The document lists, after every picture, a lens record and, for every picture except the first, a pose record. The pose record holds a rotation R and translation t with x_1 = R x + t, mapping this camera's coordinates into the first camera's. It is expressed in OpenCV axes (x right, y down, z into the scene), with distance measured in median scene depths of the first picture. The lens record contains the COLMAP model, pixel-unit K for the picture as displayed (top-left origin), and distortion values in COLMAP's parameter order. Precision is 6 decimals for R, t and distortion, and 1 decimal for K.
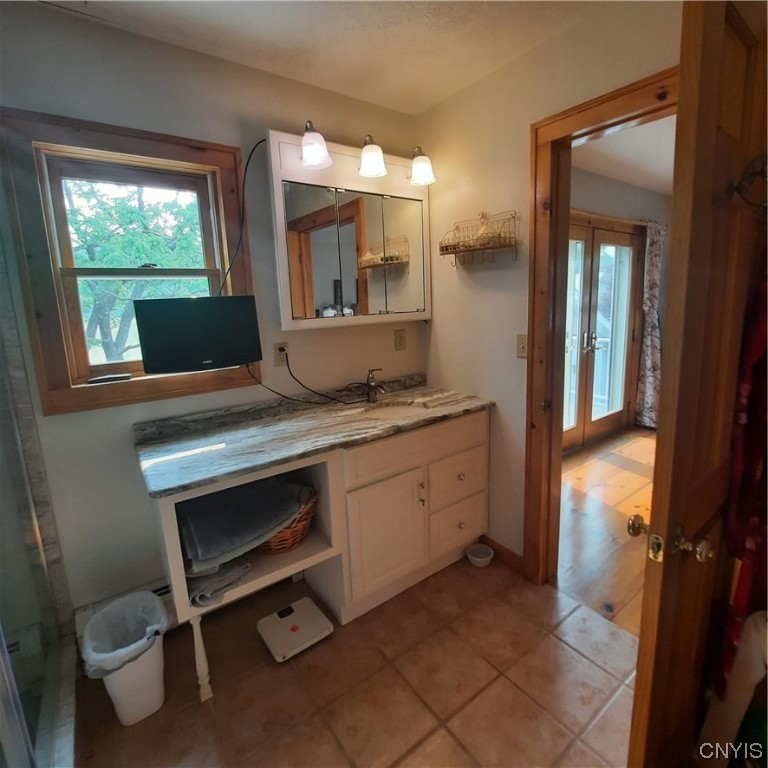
lens RADIAL K [[408.4, 0, 385.8], [0, 408.4, 384.3], [0, 0, 1]] dist [-0.016352, -0.003538]
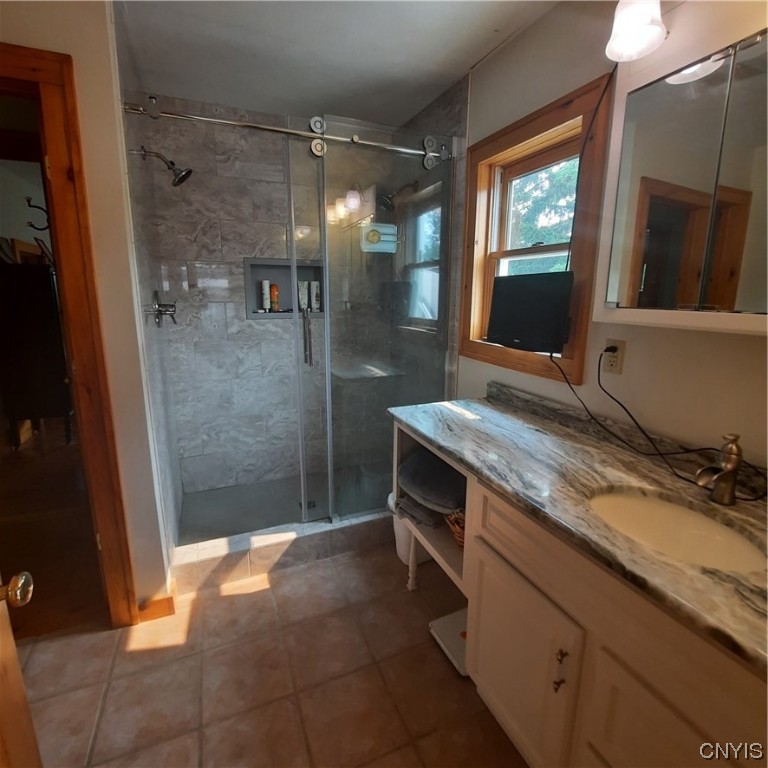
lens RADIAL K [[408.4, 0, 386.3], [0, 408.4, 376.0], [0, 0, 1]] dist [-0.016352, -0.003538]
pose [[-0.225195, 0.230806, -0.946581, 0.575610], [-0.191562, 0.942085, 0.275283, -0.183449], [0.955296, 0.243321, -0.167939, 0.874211]]
